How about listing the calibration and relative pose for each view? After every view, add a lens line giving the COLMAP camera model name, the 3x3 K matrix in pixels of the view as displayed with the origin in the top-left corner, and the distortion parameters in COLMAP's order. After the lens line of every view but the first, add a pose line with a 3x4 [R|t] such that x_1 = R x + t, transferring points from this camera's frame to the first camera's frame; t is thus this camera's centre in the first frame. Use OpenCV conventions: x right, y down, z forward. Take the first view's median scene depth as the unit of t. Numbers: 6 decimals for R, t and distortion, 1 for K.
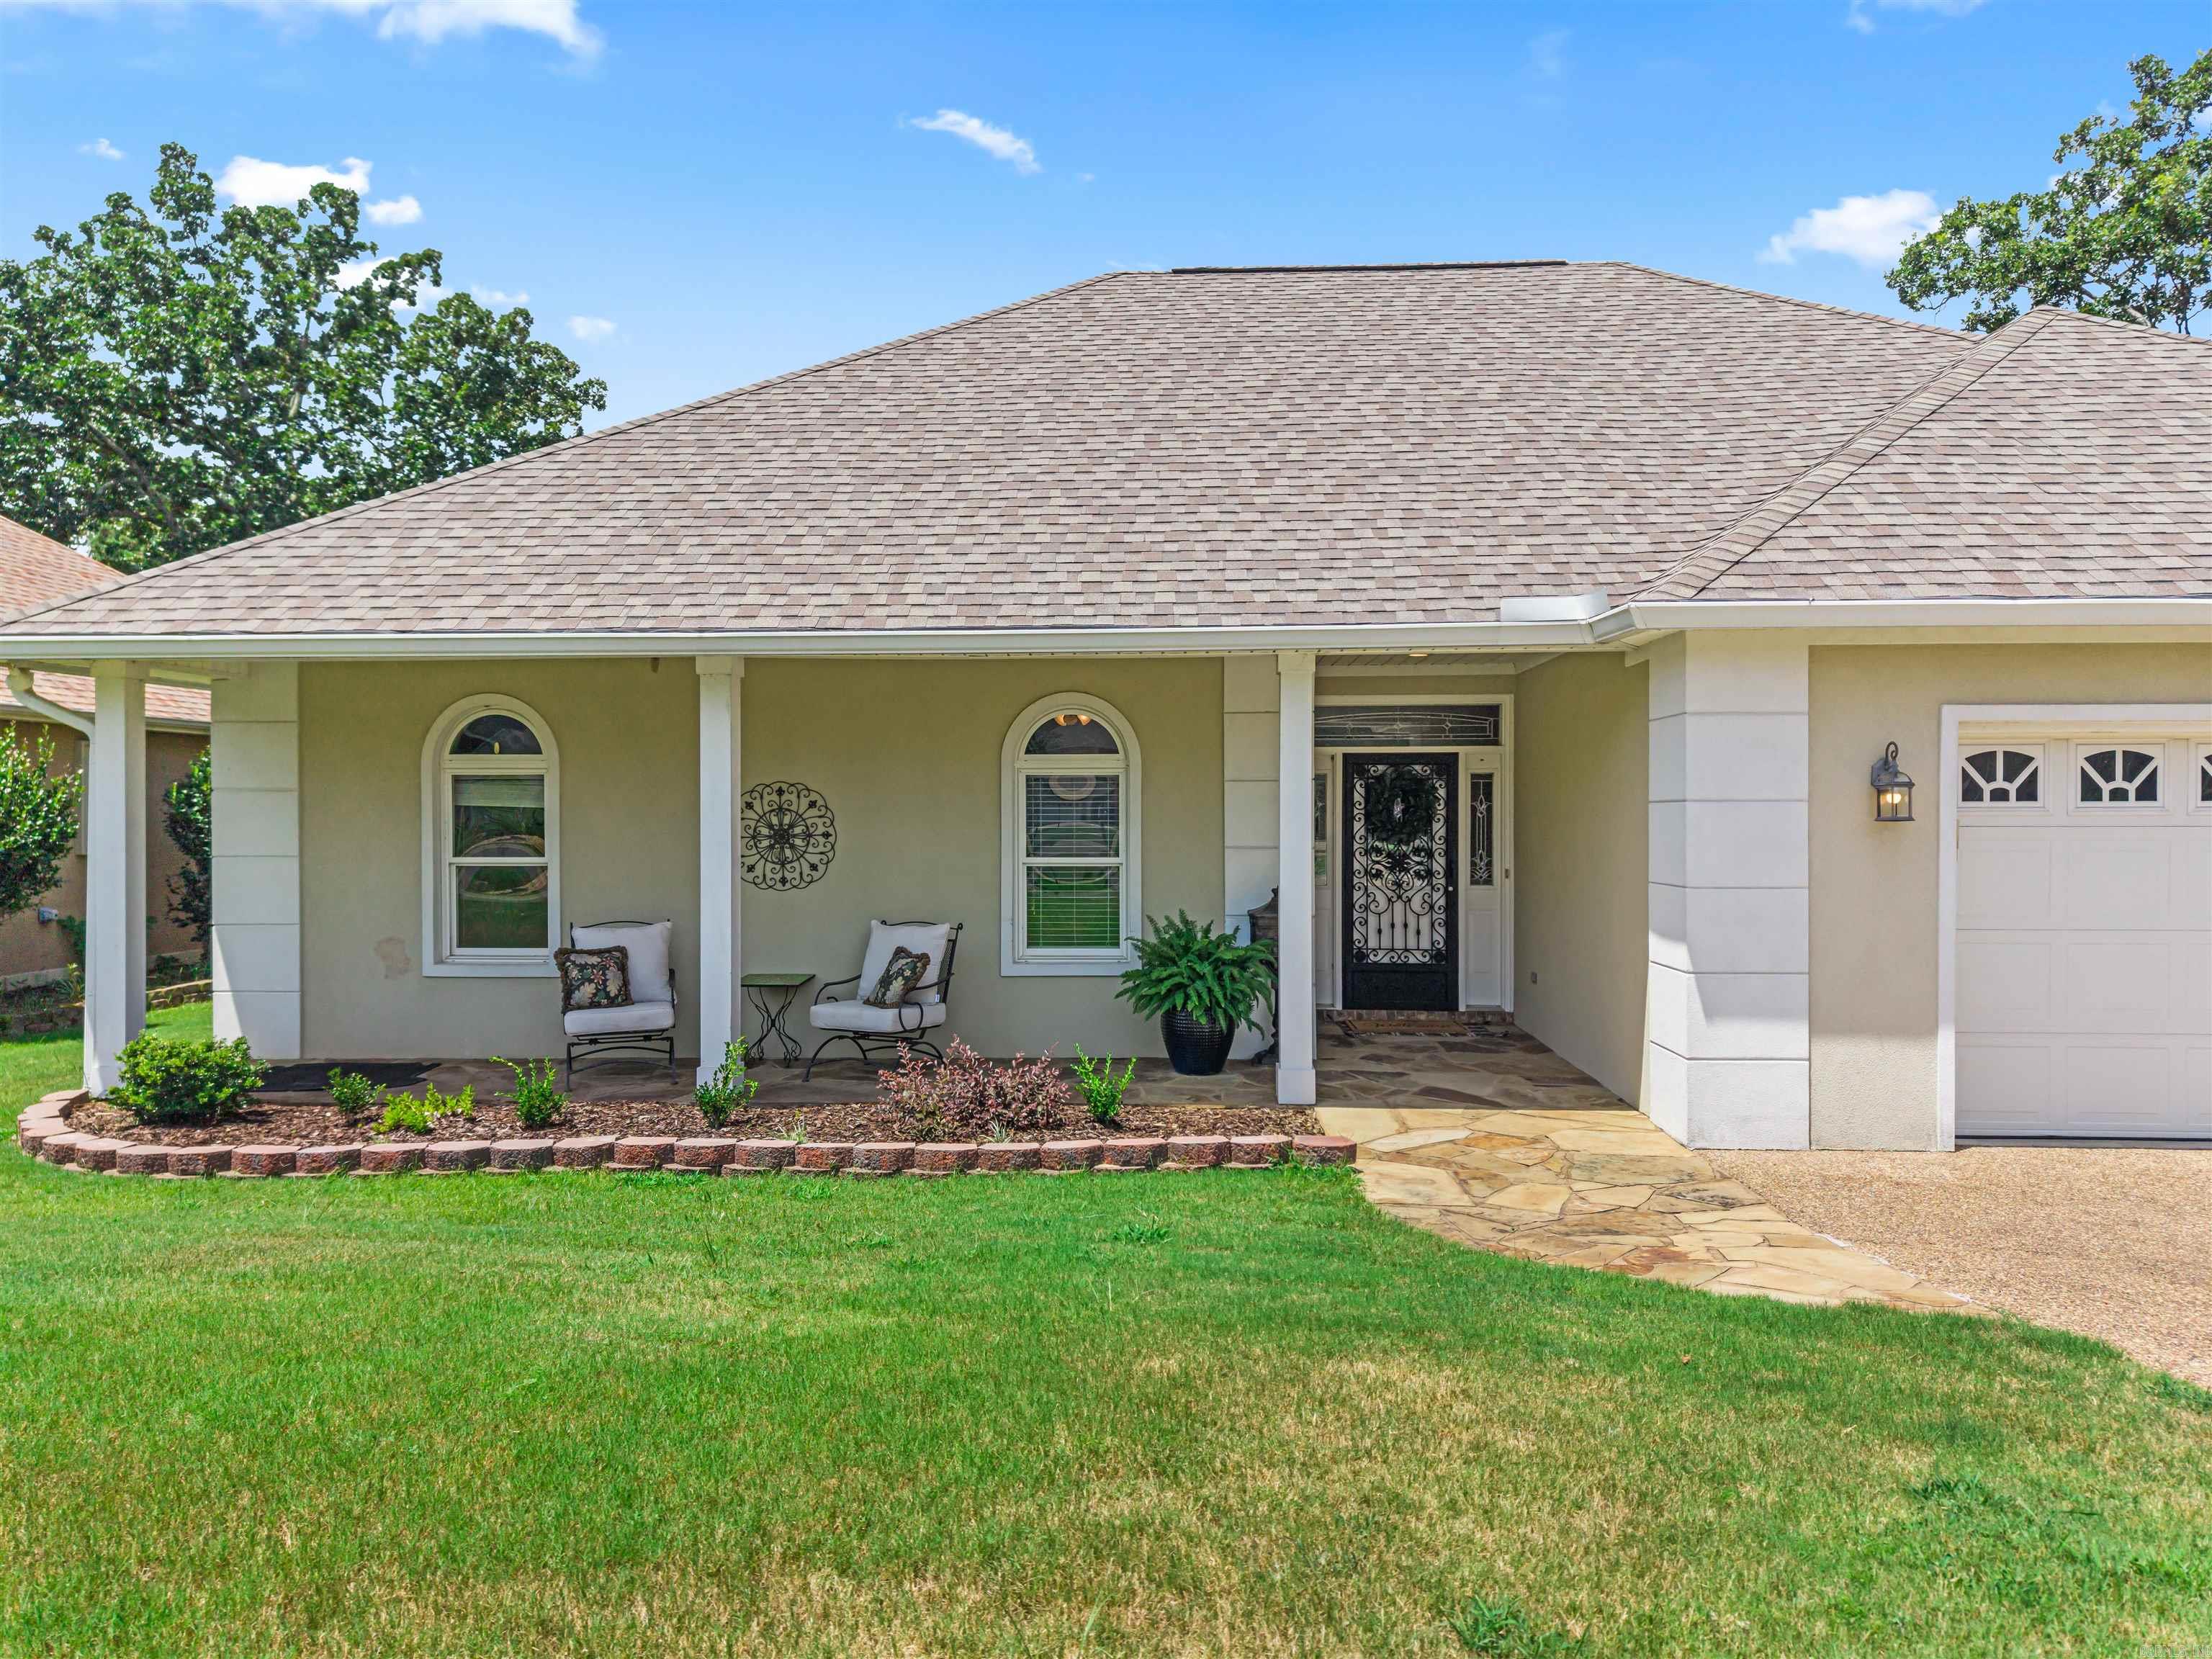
lens RADIAL K [[1472.4, 0, 1129.0], [0, 1472.4, 834.4], [0, 0, 1]] dist [0.019025, -0.008368]
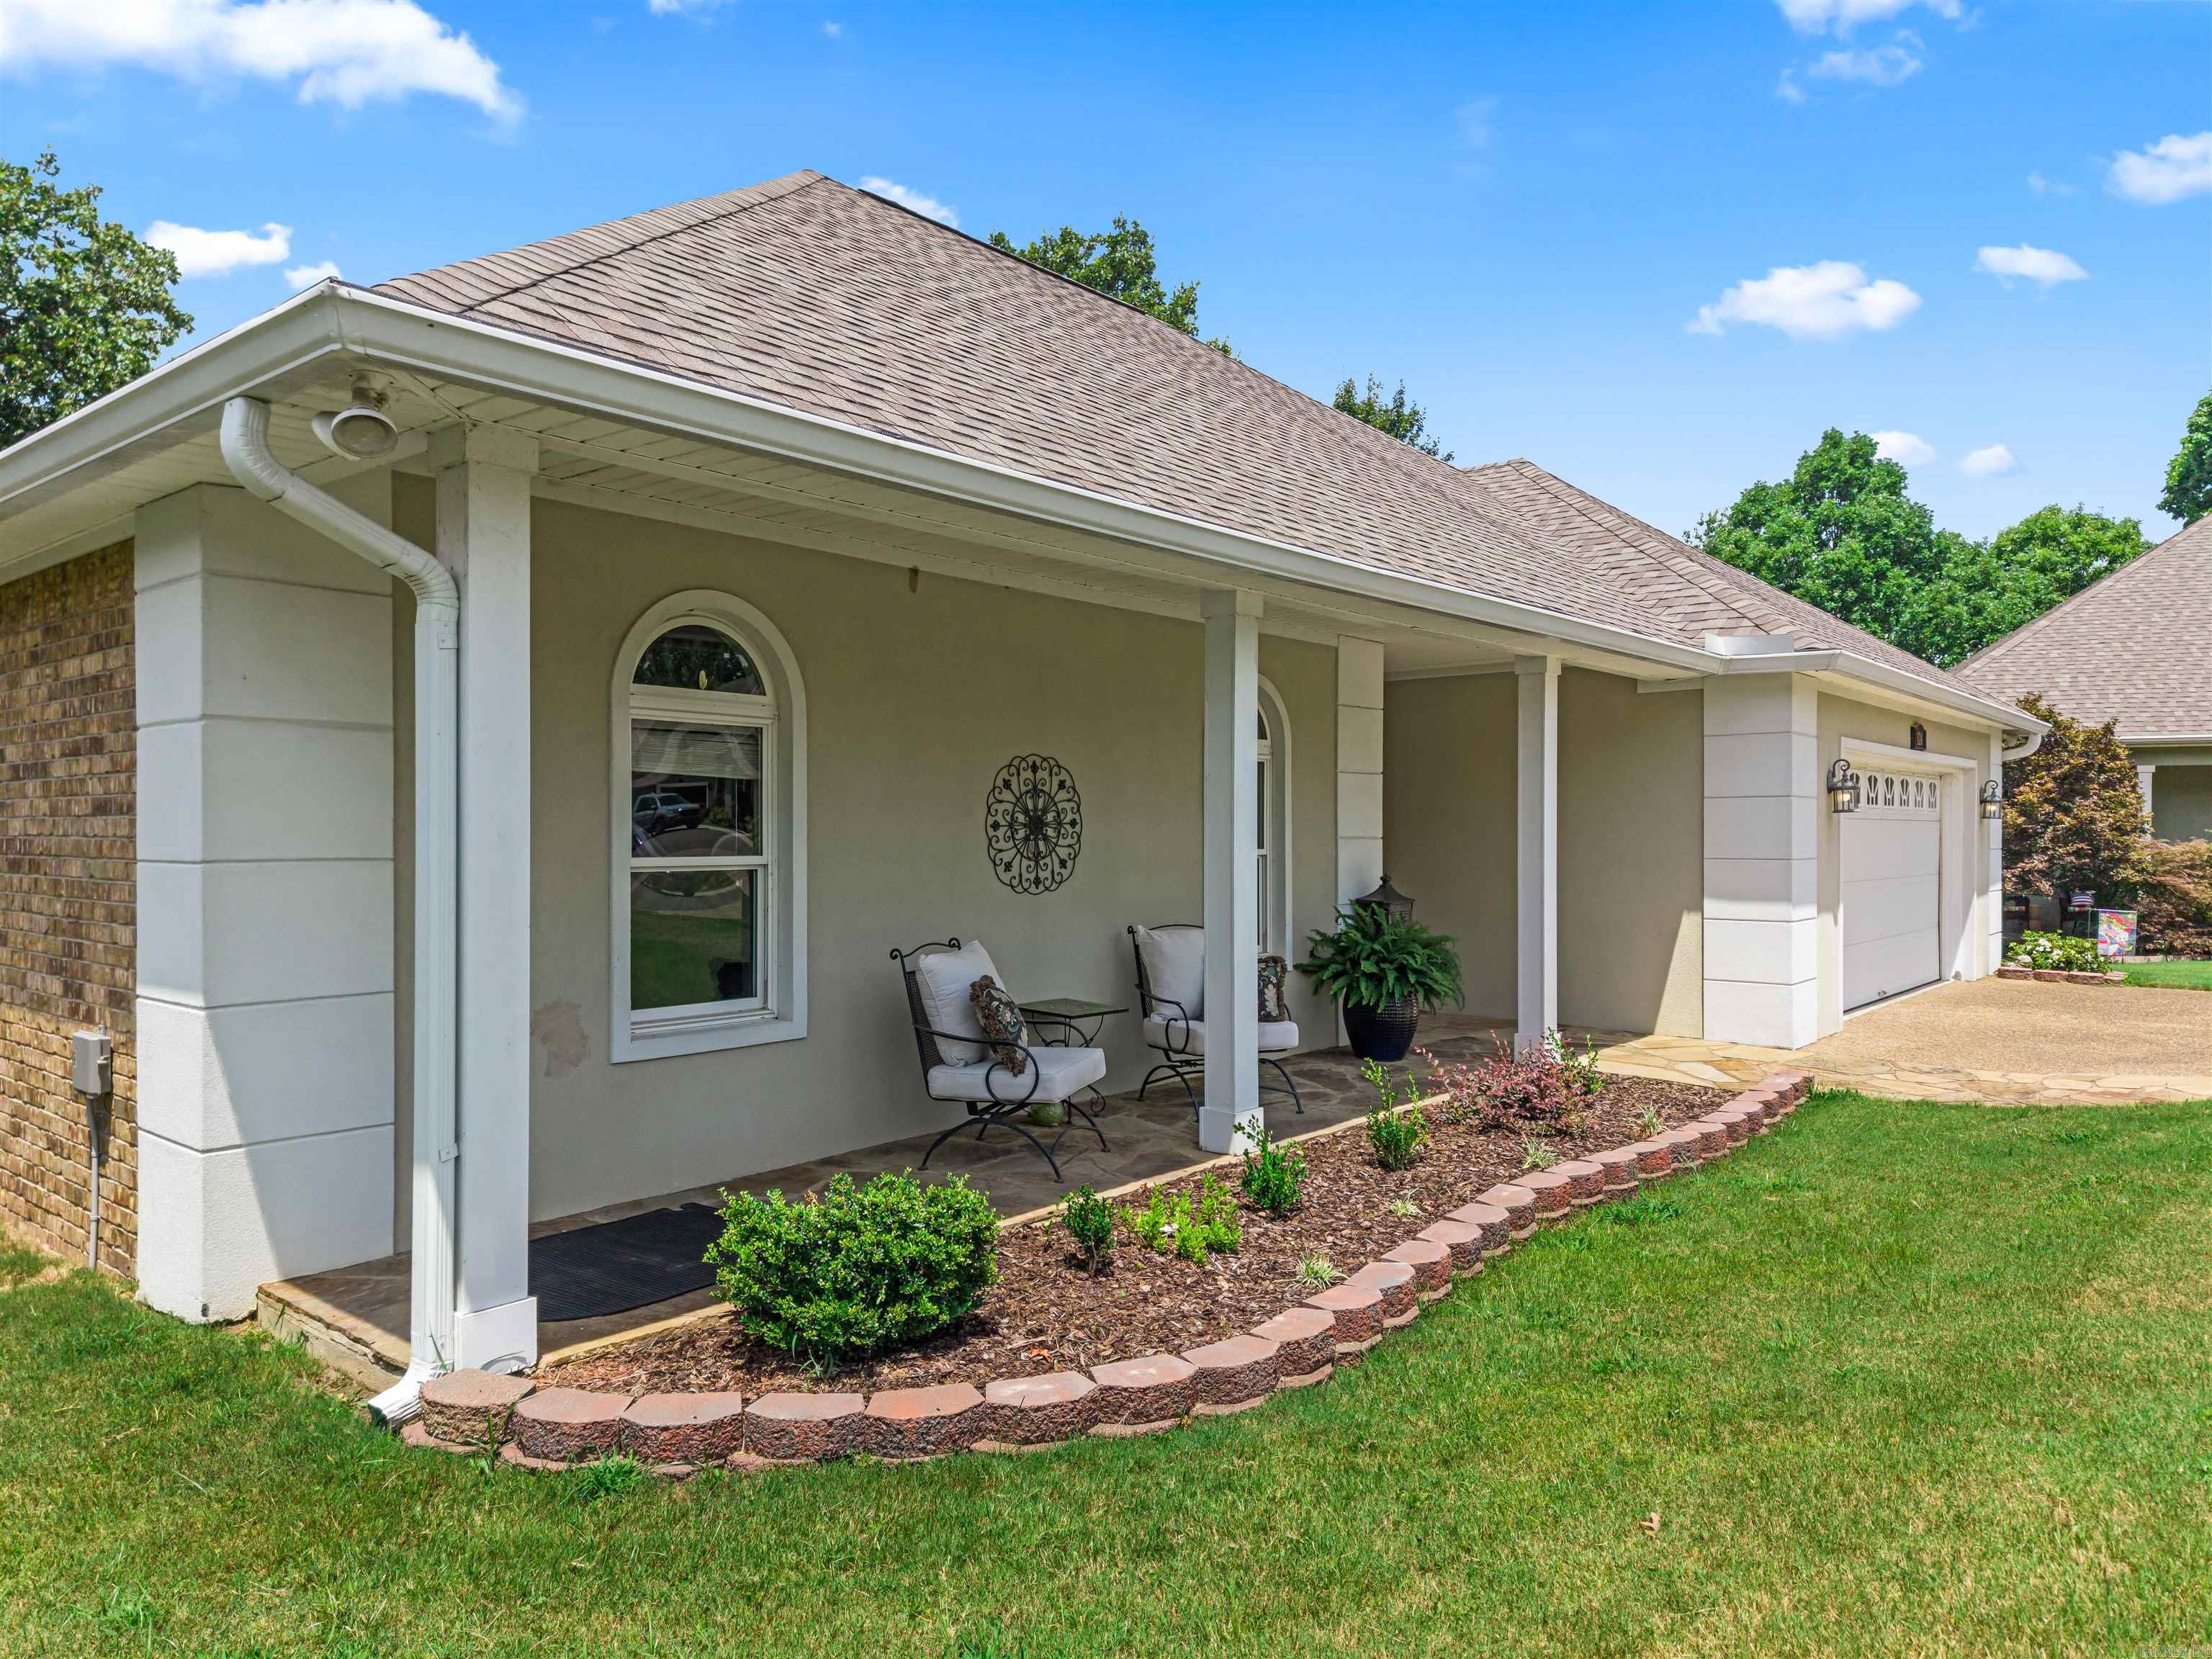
lens RADIAL K [[1488.4, 0, 1106.0], [0, 1488.4, 829.5], [0, 0, 1]] dist [0.052920, -0.061983]
pose [[0.613421, 0.002731, 0.789752, -0.796838], [0.013124, 0.999821, -0.013651, 0.014403], [-0.789647, 0.018739, 0.613275, 0.465220]]
